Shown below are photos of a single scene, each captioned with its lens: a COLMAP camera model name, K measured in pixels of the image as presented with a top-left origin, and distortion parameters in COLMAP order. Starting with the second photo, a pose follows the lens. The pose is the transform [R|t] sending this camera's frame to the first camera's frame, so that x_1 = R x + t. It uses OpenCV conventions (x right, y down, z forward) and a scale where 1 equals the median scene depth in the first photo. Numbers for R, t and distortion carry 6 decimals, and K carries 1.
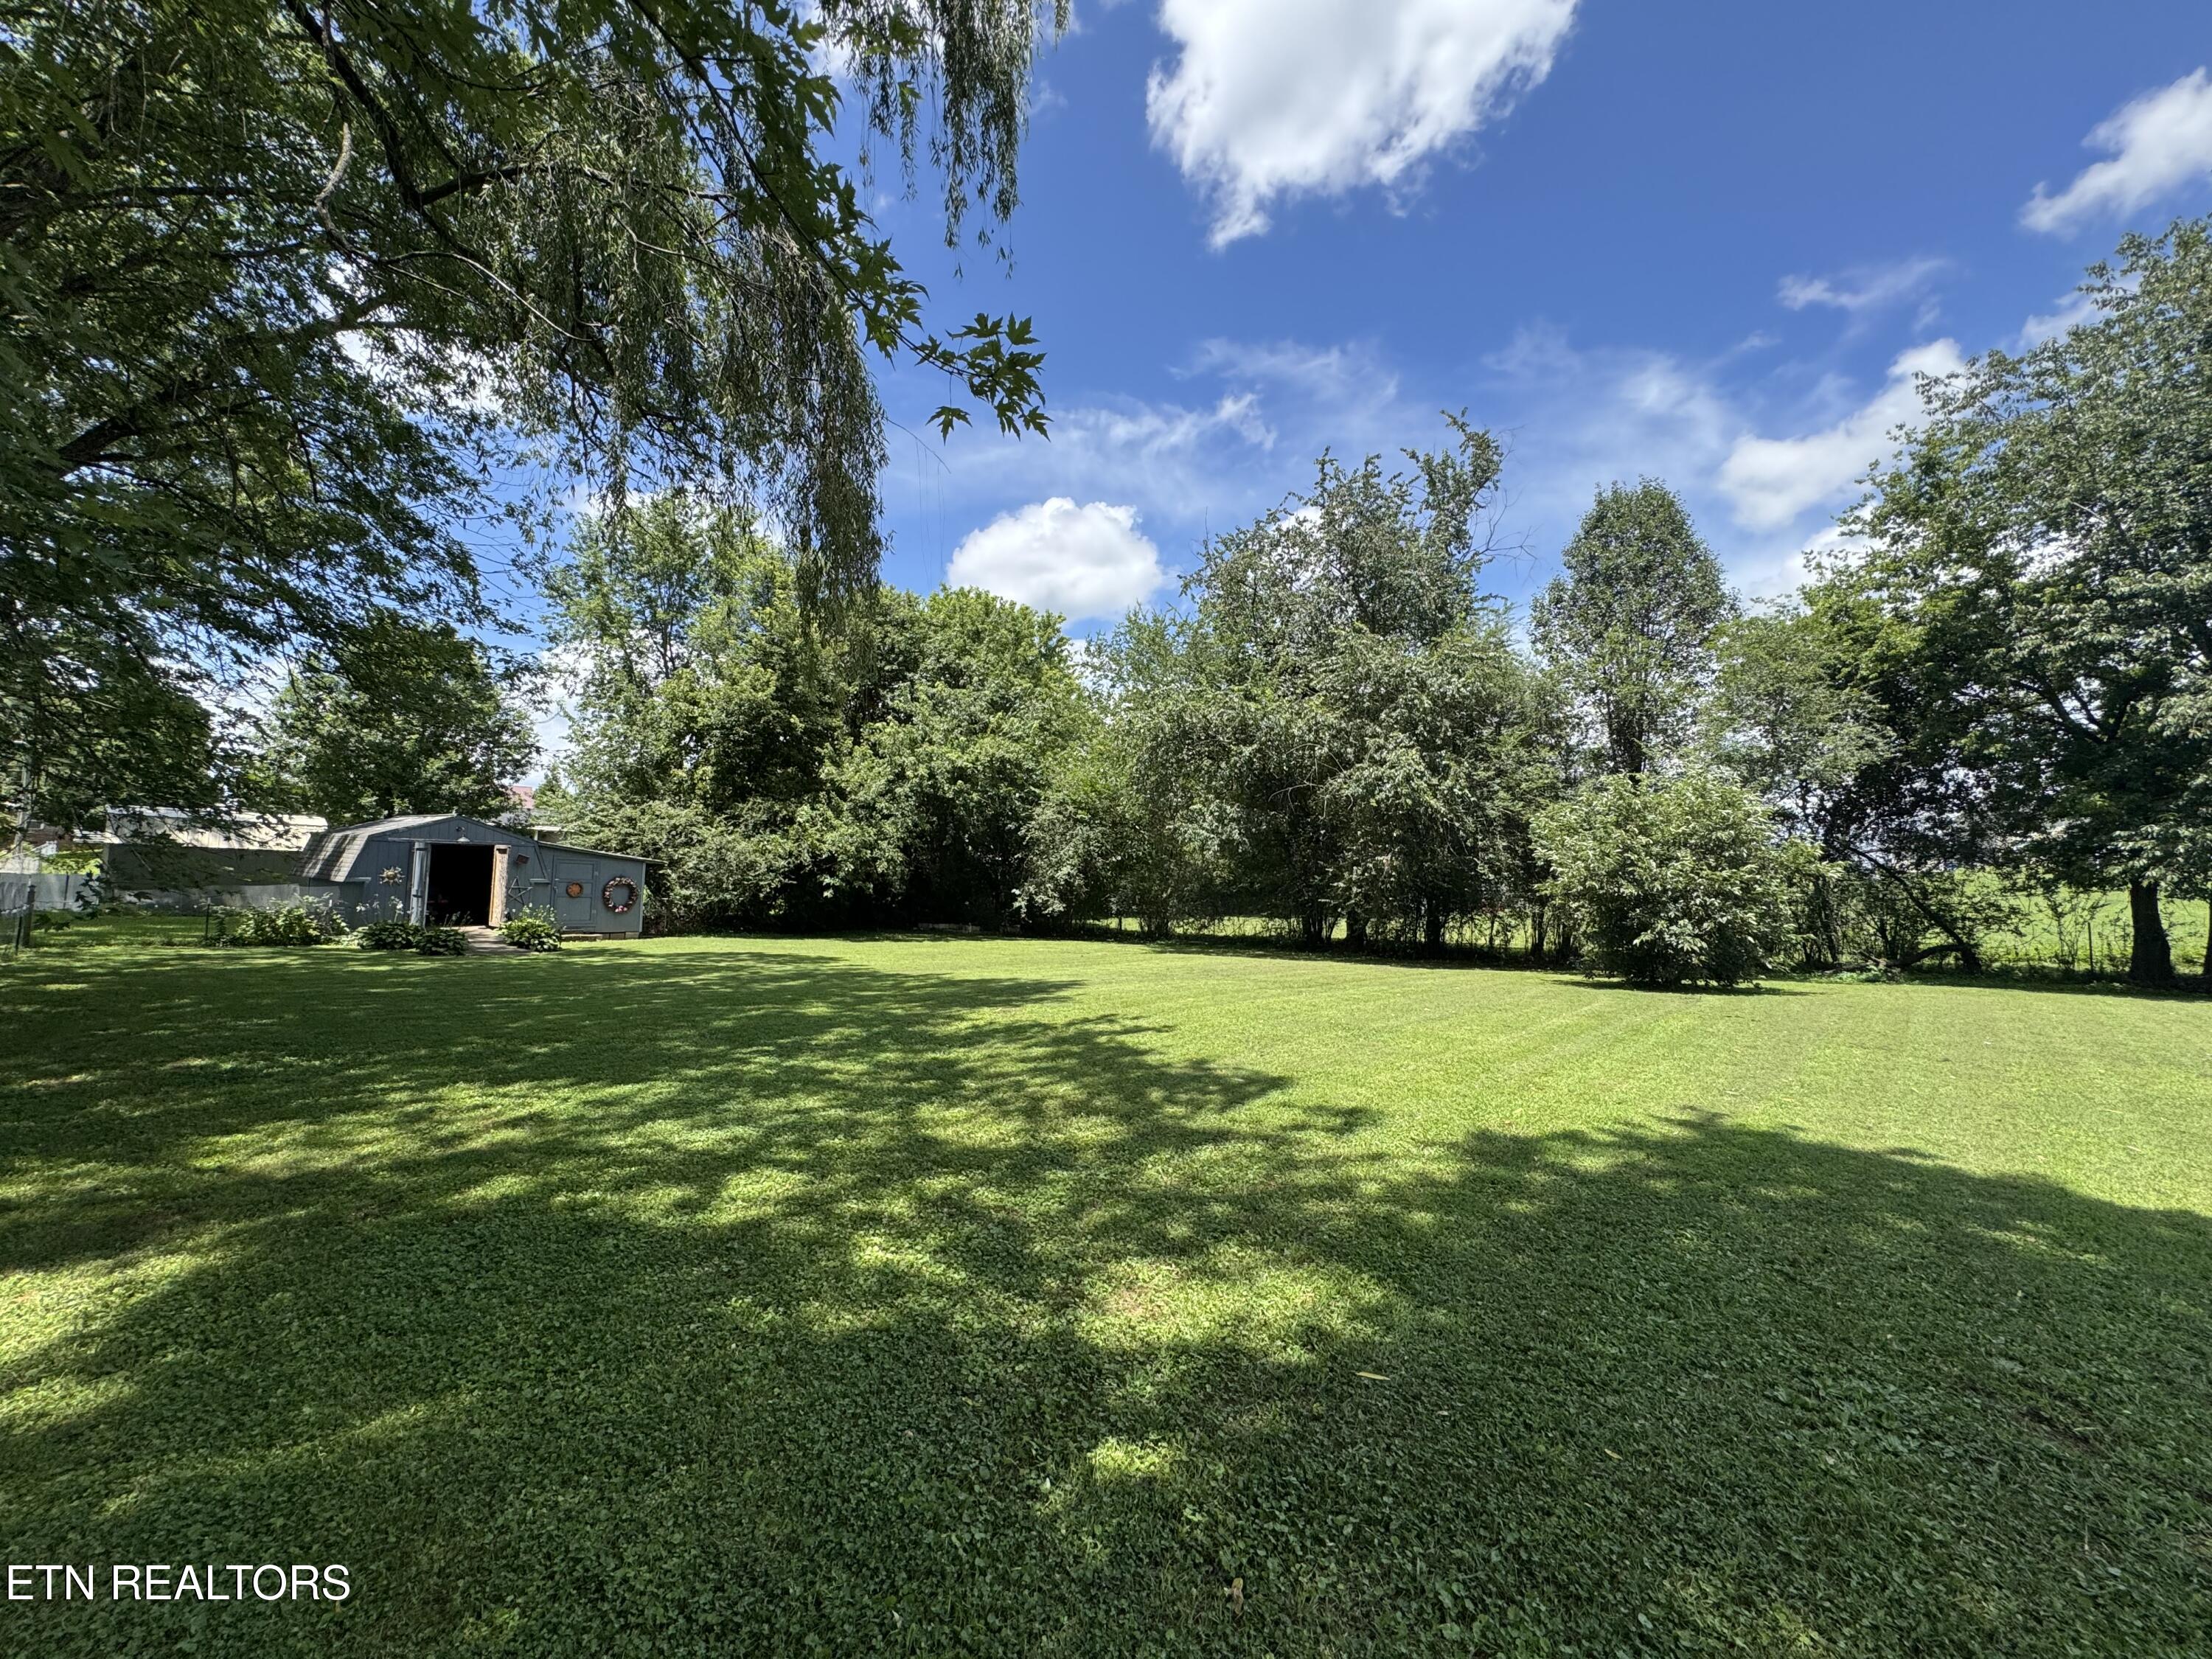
lens RADIAL K [[884.3, 0, 1097.3], [0, 884.3, 829.6], [0, 0, 1]] dist [0.001879, 0.000054]
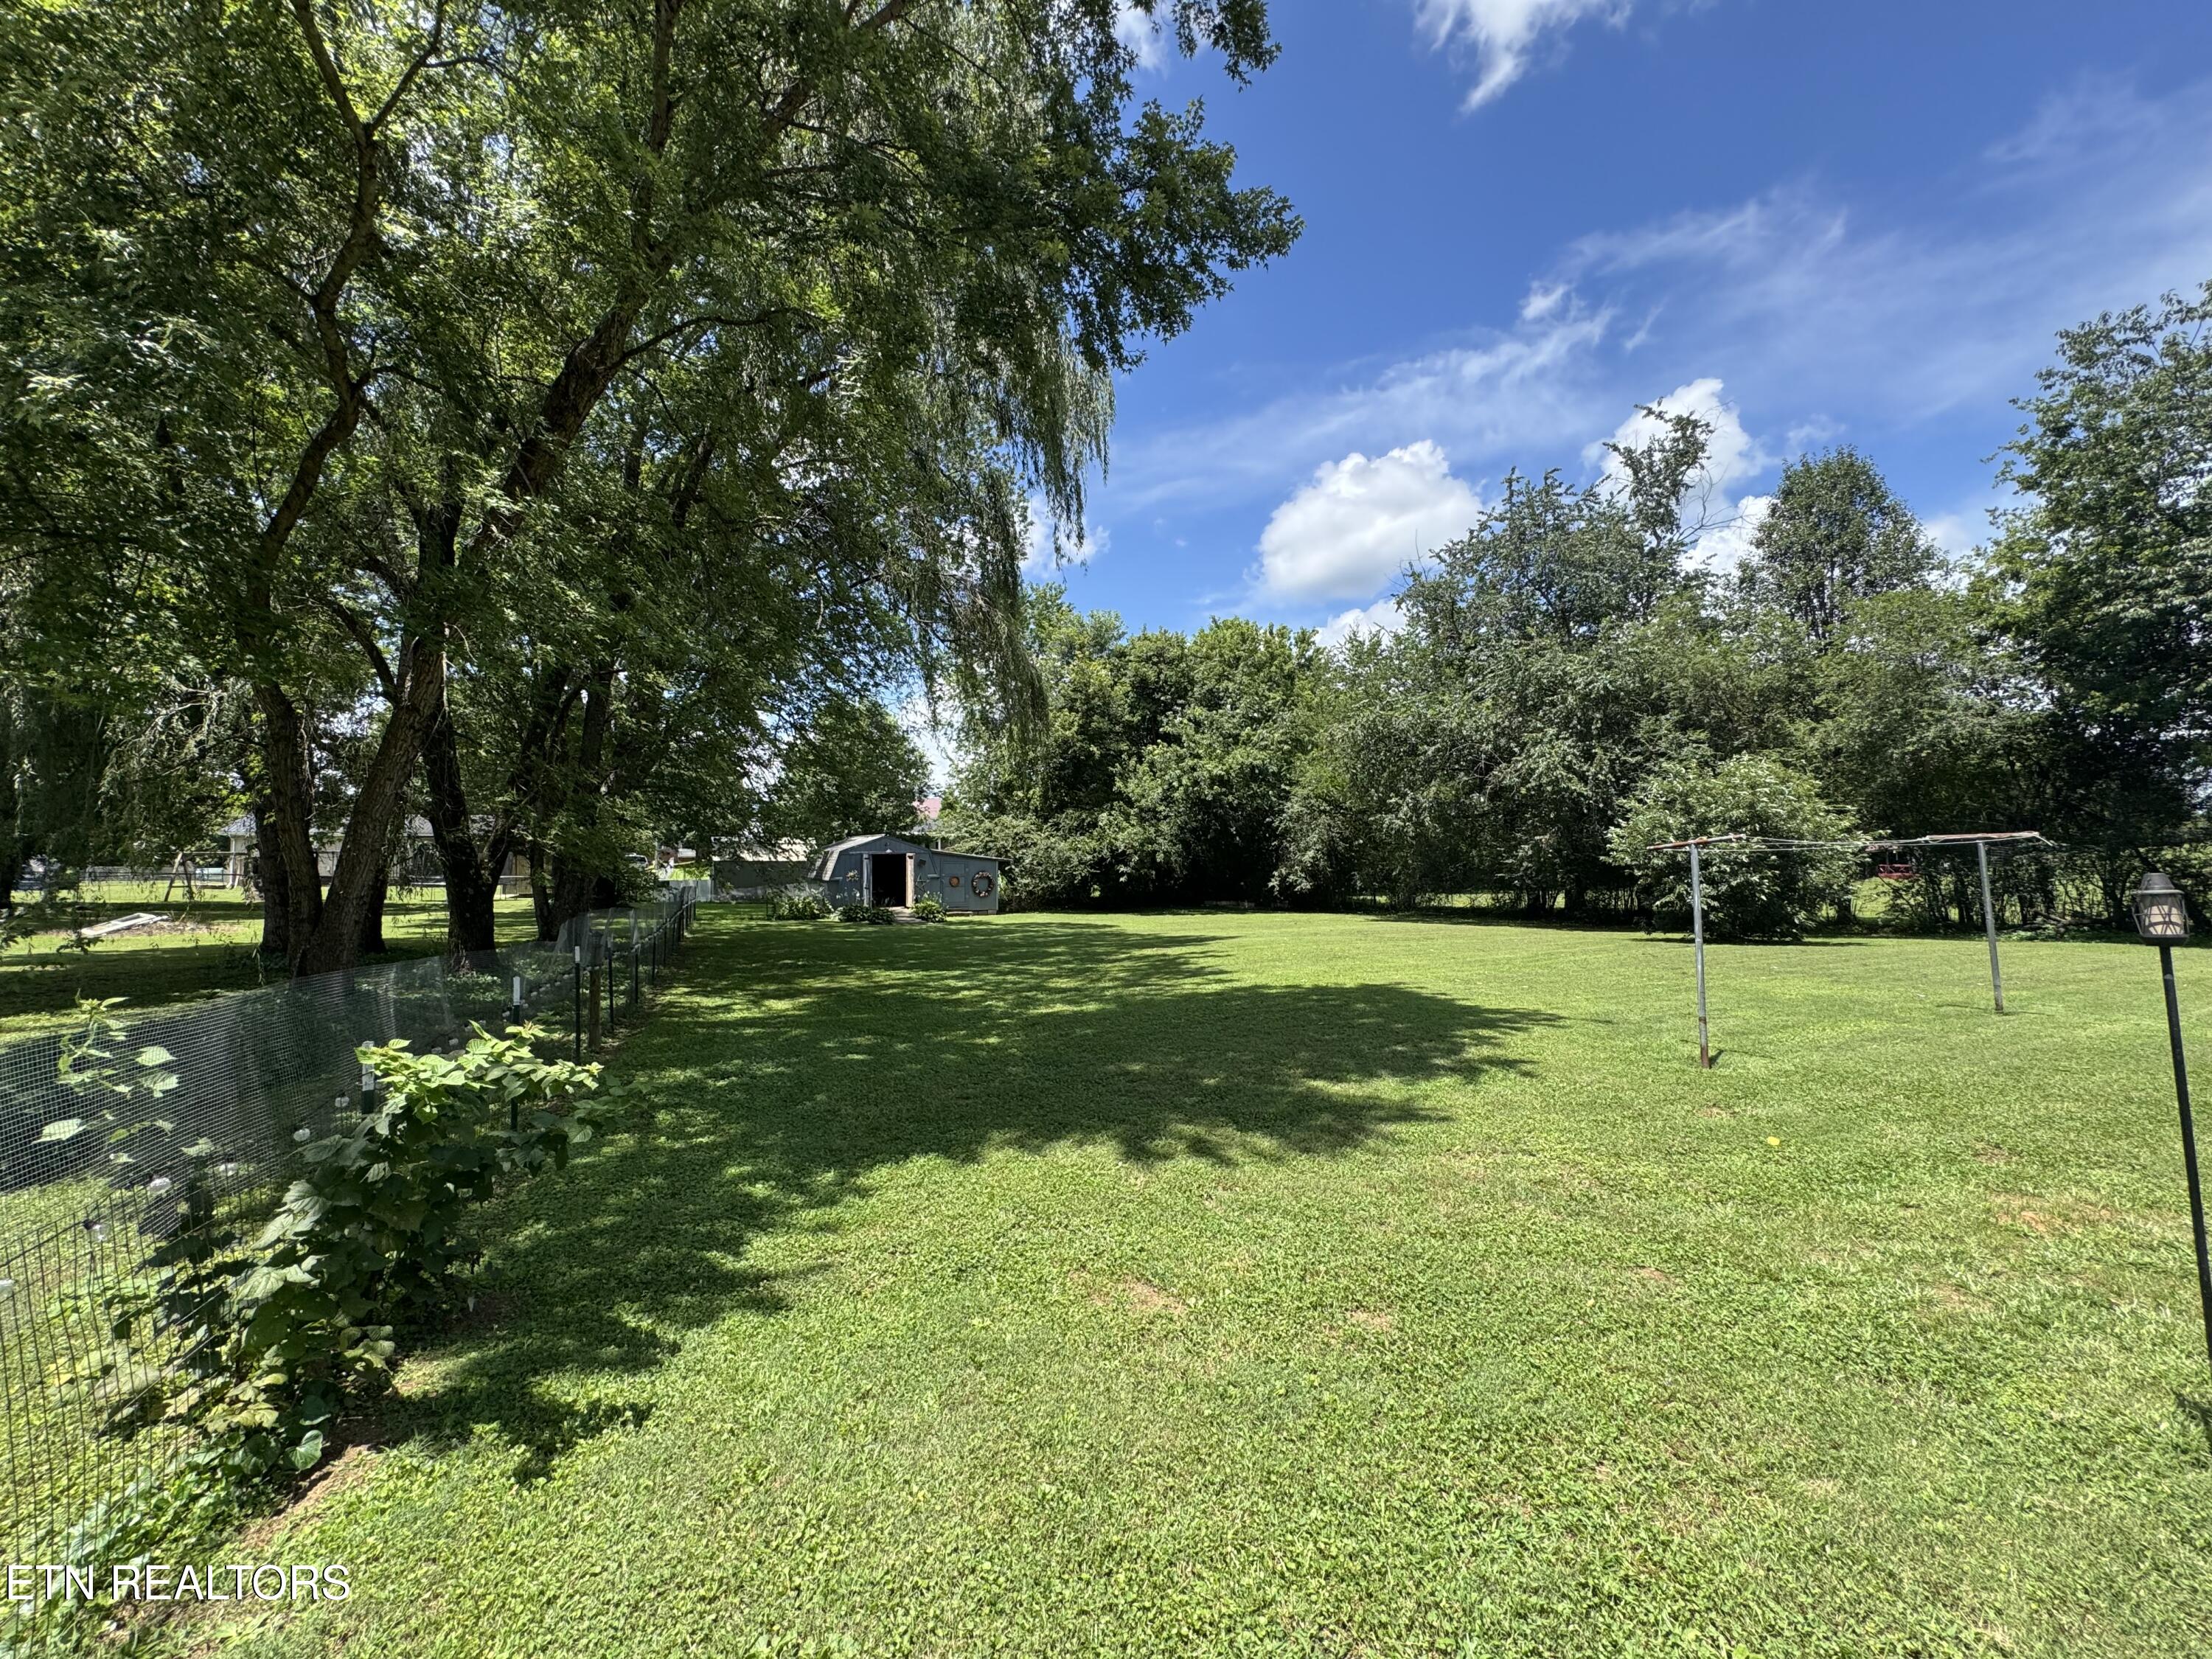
lens RADIAL K [[884.3, 0, 1099.5], [0, 884.3, 829.1], [0, 0, 1]] dist [0.001879, 0.000054]
pose [[0.917934, -0.048229, -0.393791, 0.180641], [0.056331, 0.998371, 0.009035, -0.015475], [0.392713, -0.030476, 0.919156, -0.212976]]
